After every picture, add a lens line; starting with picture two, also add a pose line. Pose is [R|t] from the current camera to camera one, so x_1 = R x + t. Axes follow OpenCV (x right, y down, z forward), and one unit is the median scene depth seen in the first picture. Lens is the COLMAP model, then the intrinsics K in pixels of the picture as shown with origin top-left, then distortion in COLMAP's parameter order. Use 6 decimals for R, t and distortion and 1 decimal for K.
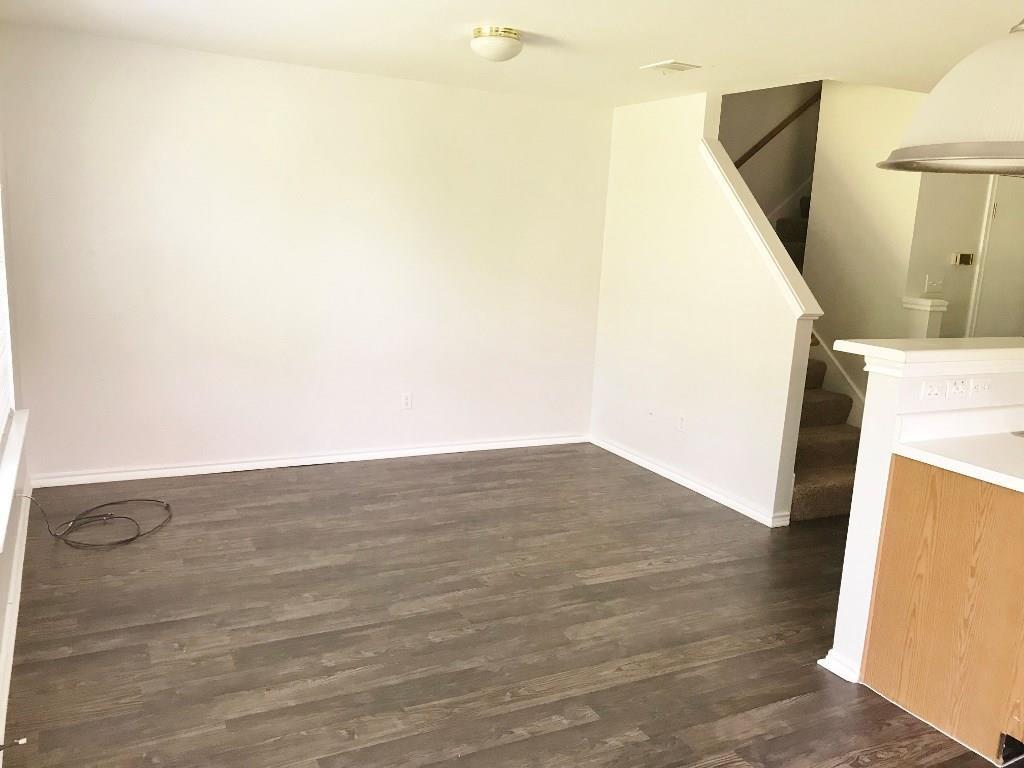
lens RADIAL K [[842.9, 0, 504.4], [0, 842.9, 384.4], [0, 0, 1]] dist [0.039213, -0.049760]
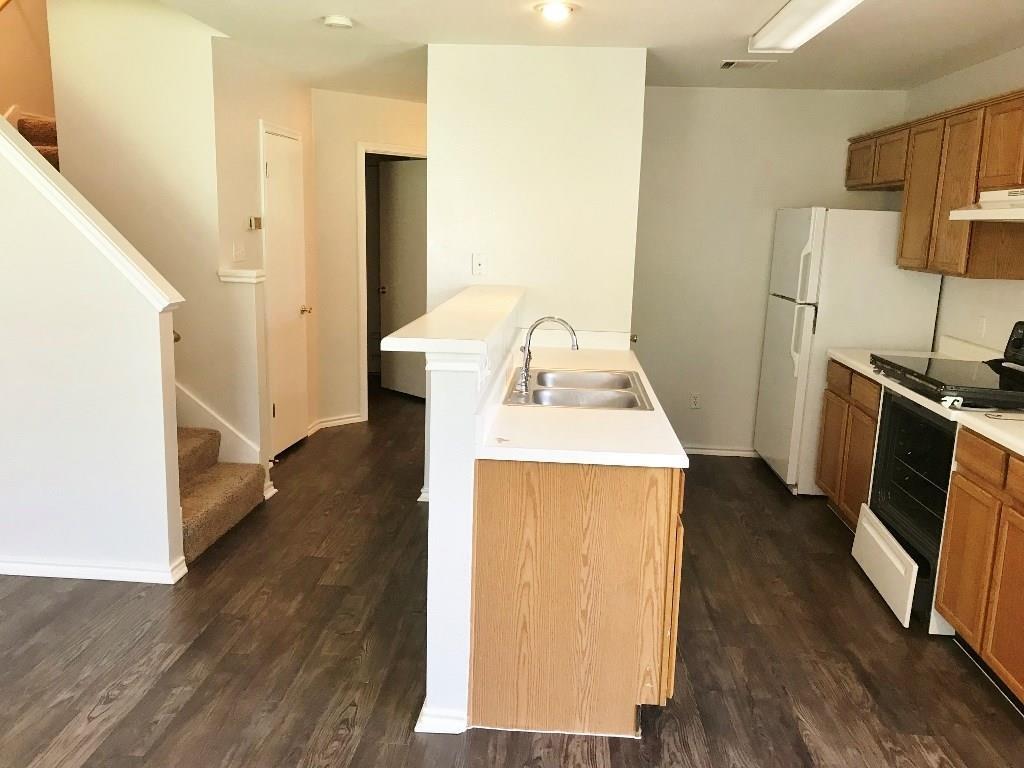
lens RADIAL K [[842.9, 0, 513.7], [0, 842.9, 382.7], [0, 0, 1]] dist [0.039213, -0.049760]
pose [[0.510134, -0.201042, 0.836268, -0.193431], [0.161483, 0.977395, 0.136463, -0.093479], [-0.844799, 0.065429, 0.531068, 0.463886]]
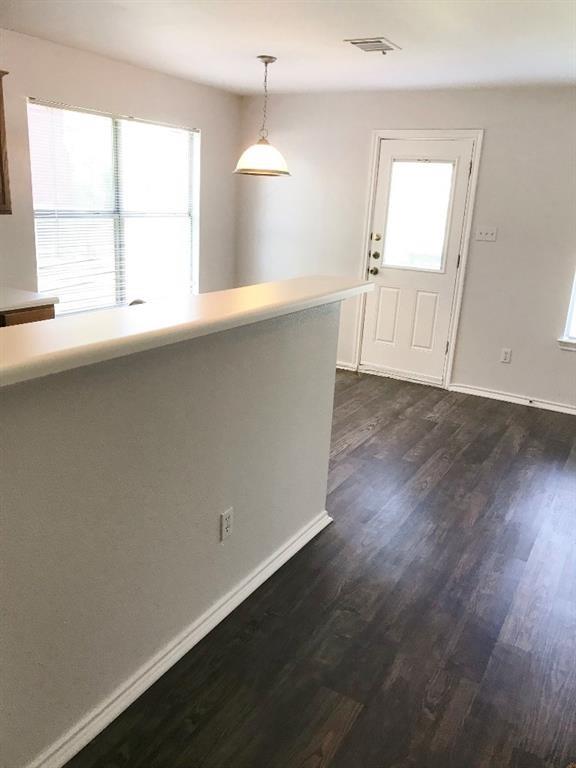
lens RADIAL K [[632.2, 0, 285.4], [0, 632.2, 381.5], [0, 0, 1]] dist [0.039213, -0.049760]
pose [[-0.834213, 0.062565, -0.547882, 0.958363], [-0.194494, 0.896311, 0.398494, -0.248970], [0.516005, 0.438989, -0.735546, 1.589931]]
